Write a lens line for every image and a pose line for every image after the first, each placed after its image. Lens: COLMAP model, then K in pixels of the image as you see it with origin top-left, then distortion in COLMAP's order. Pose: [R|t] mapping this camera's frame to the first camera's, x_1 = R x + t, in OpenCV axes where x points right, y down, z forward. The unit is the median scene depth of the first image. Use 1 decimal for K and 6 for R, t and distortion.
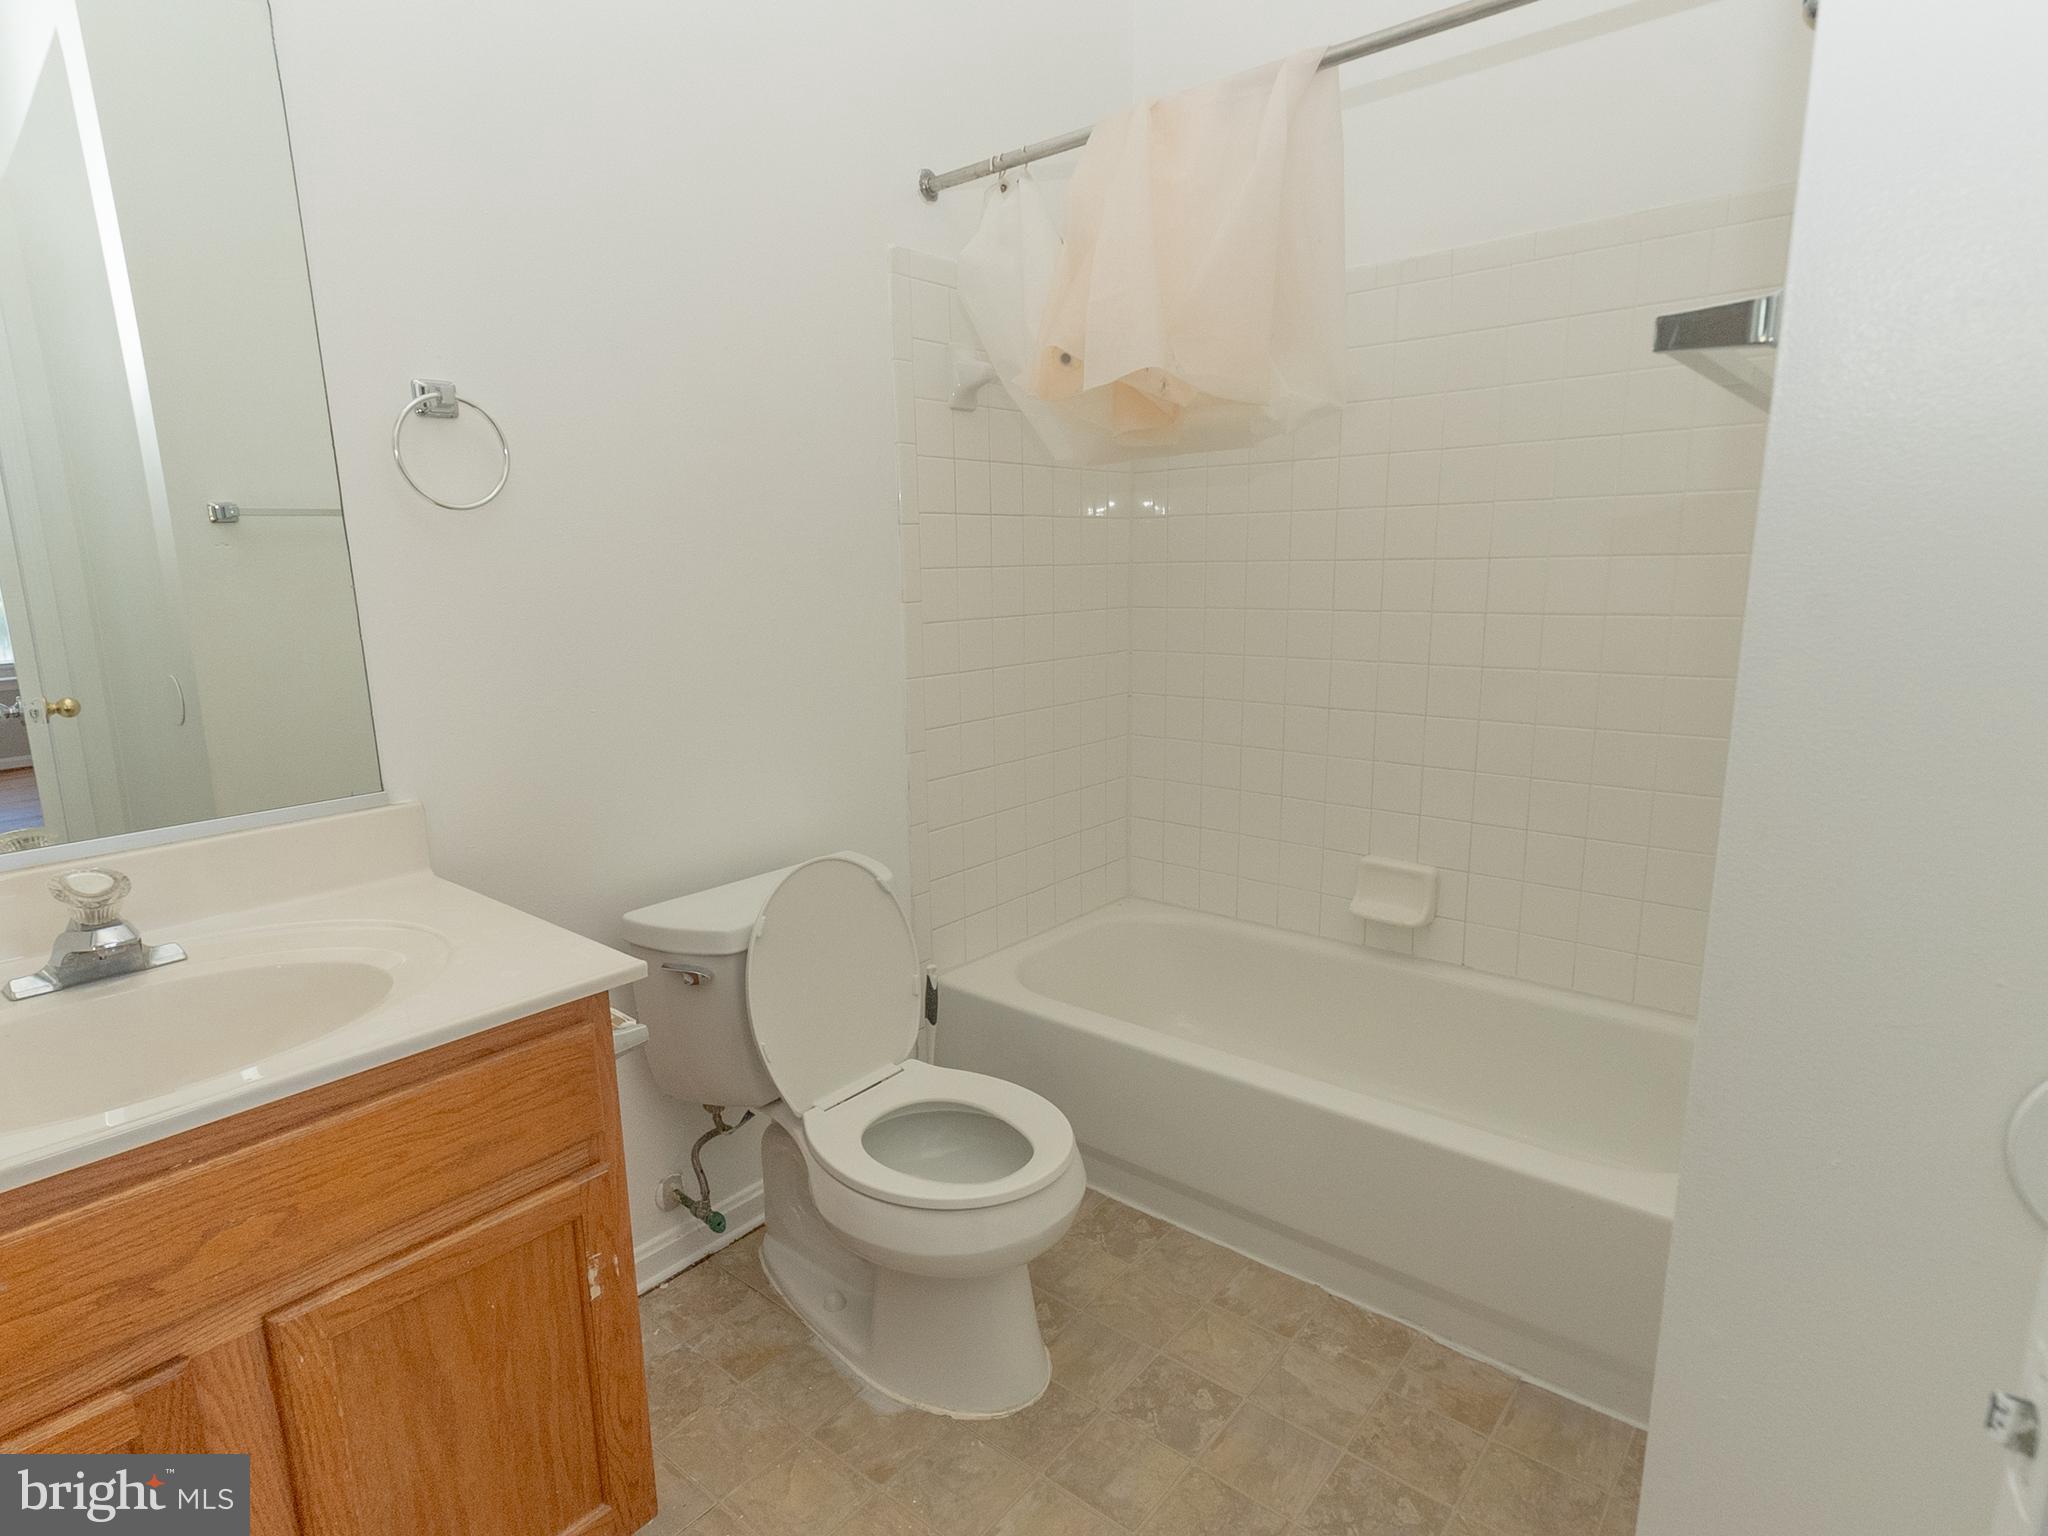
lens RADIAL K [[1093.9, 0, 1024.0], [0, 1093.9, 768.0], [0, 0, 1]] dist [0.000977, 0.000668]
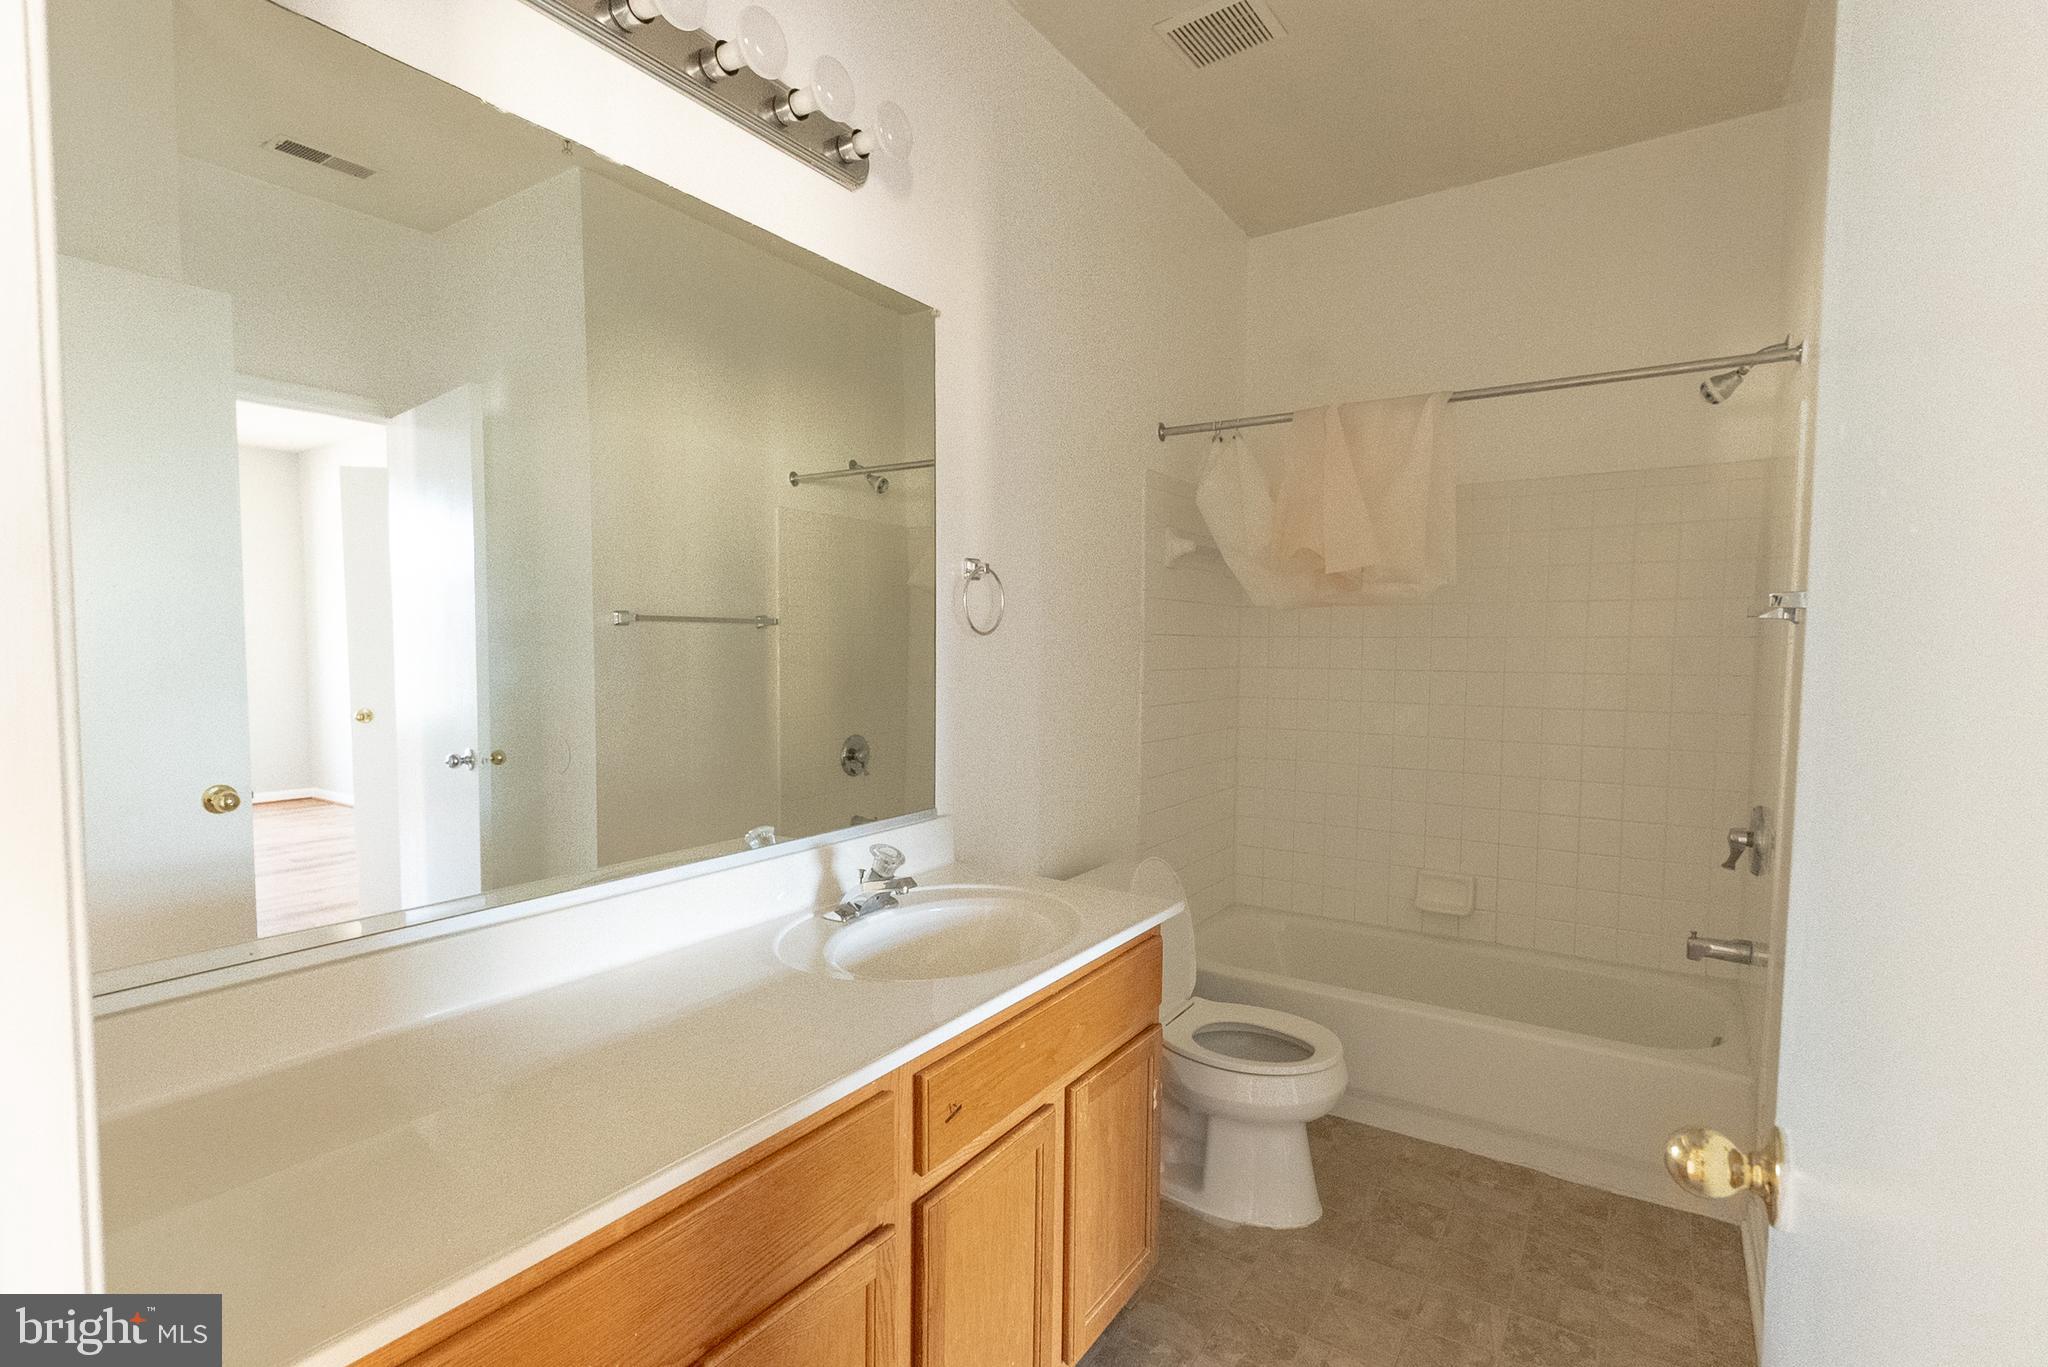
lens RADIAL K [[980.4, 0, 1000.5], [0, 980.4, 688.7], [0, 0, 1]] dist [-0.001447, -0.000346]
pose [[0.993537, 0.020307, 0.111680, -0.596403], [-0.003528, 0.988917, -0.148428, 0.056123], [-0.113457, 0.147075, 0.982597, -0.392777]]
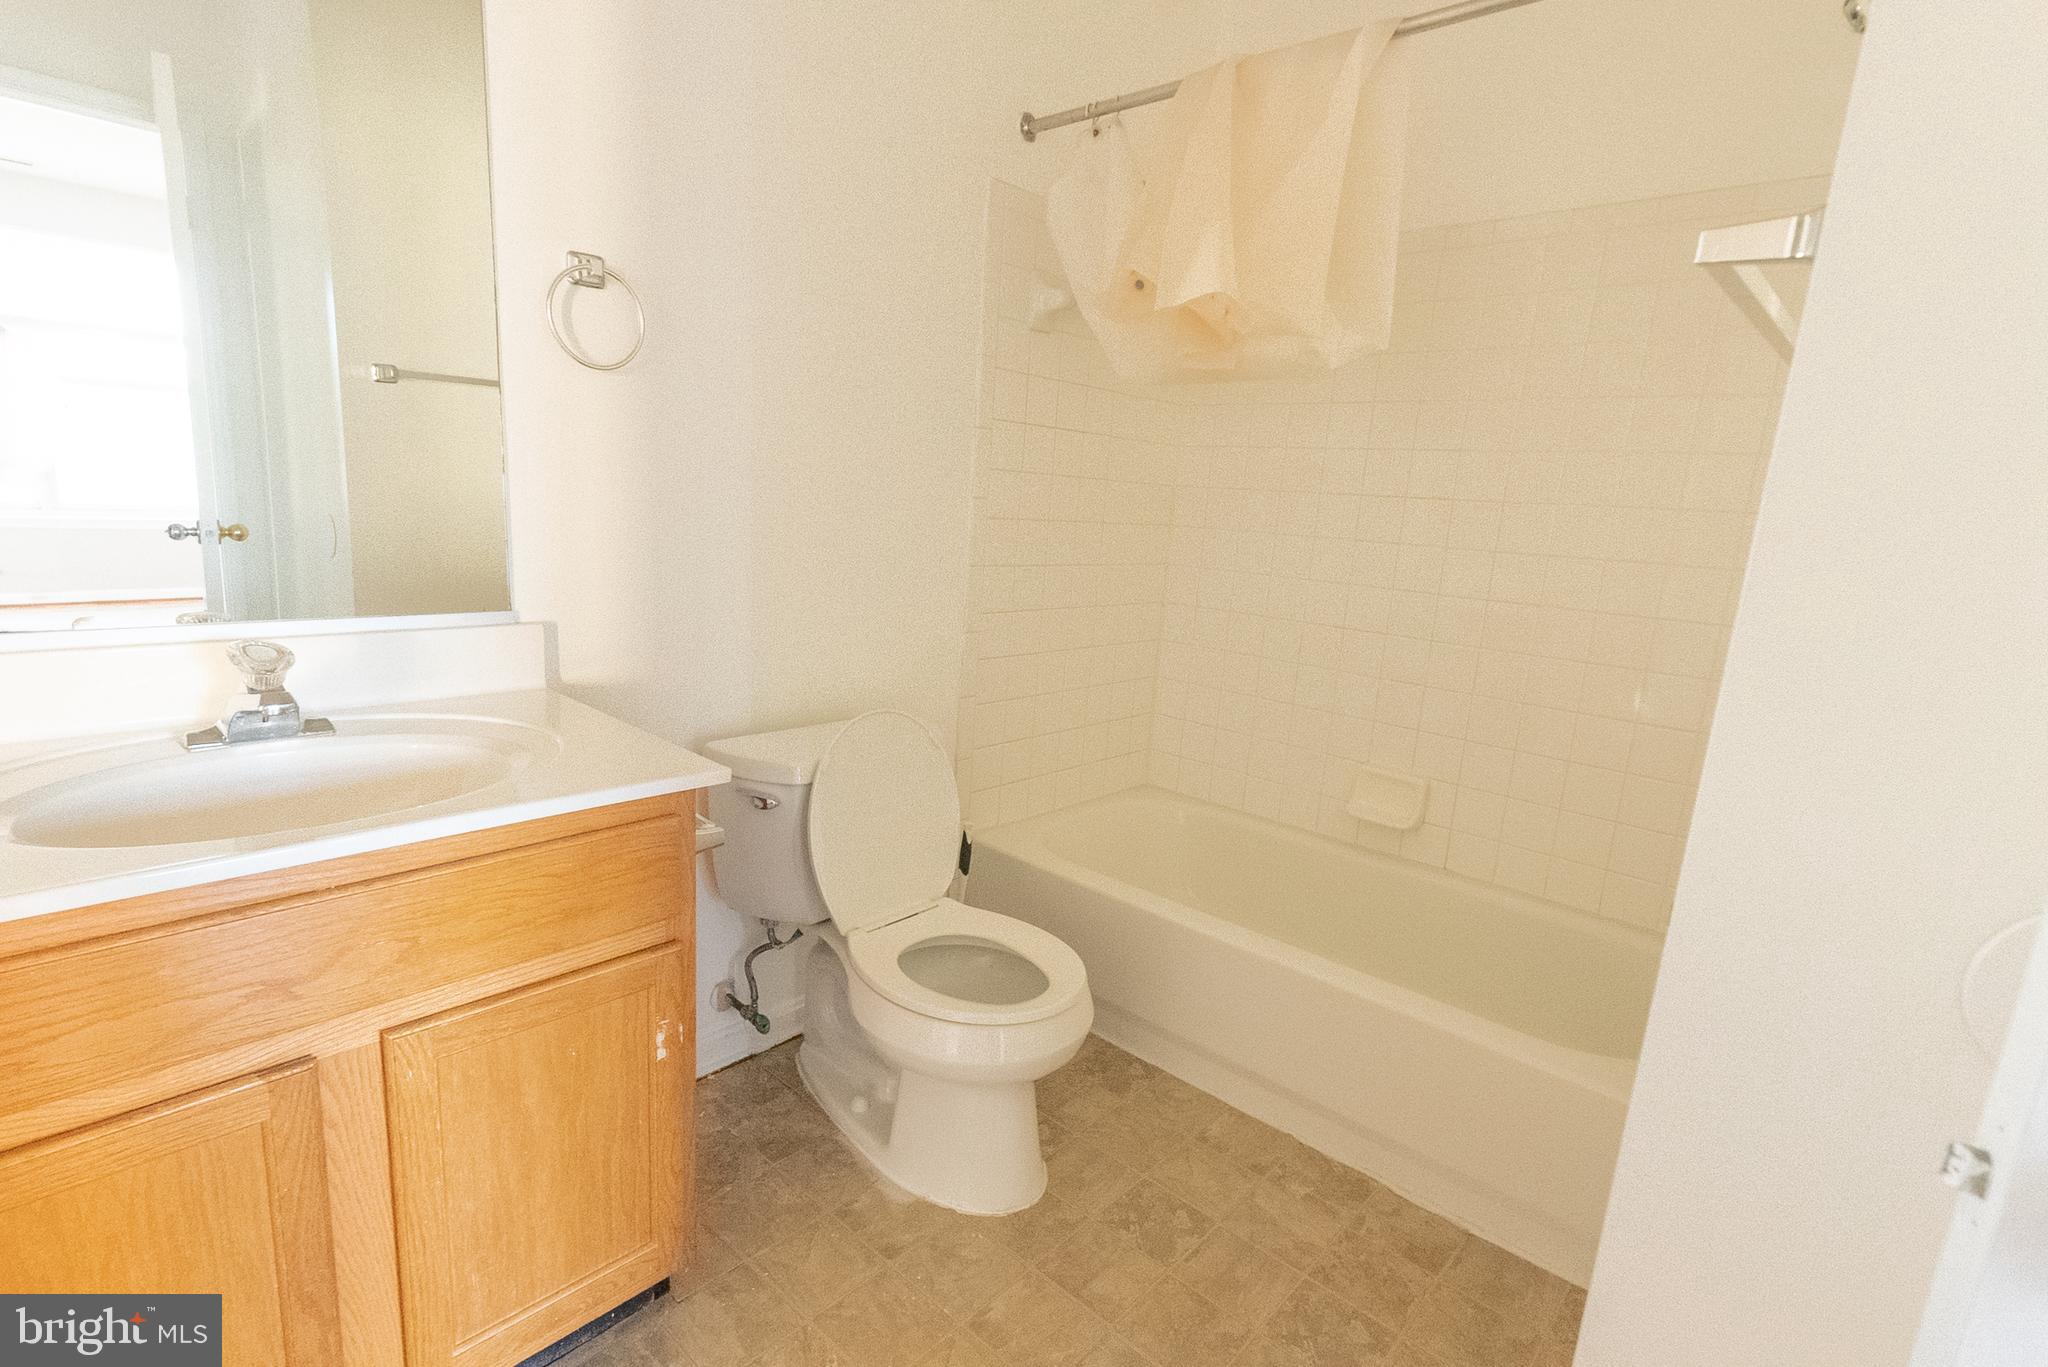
lens RADIAL K [[980.3, 0, 1022.8], [0, 980.3, 690.6], [0, 0, 1]] dist [0.001690, 0.000789]
pose [[0.995647, 0.088697, -0.028652, -0.016341], [-0.088620, 0.996058, 0.003932, 0.049152], [0.028888, -0.001376, 0.999582, -0.005753]]
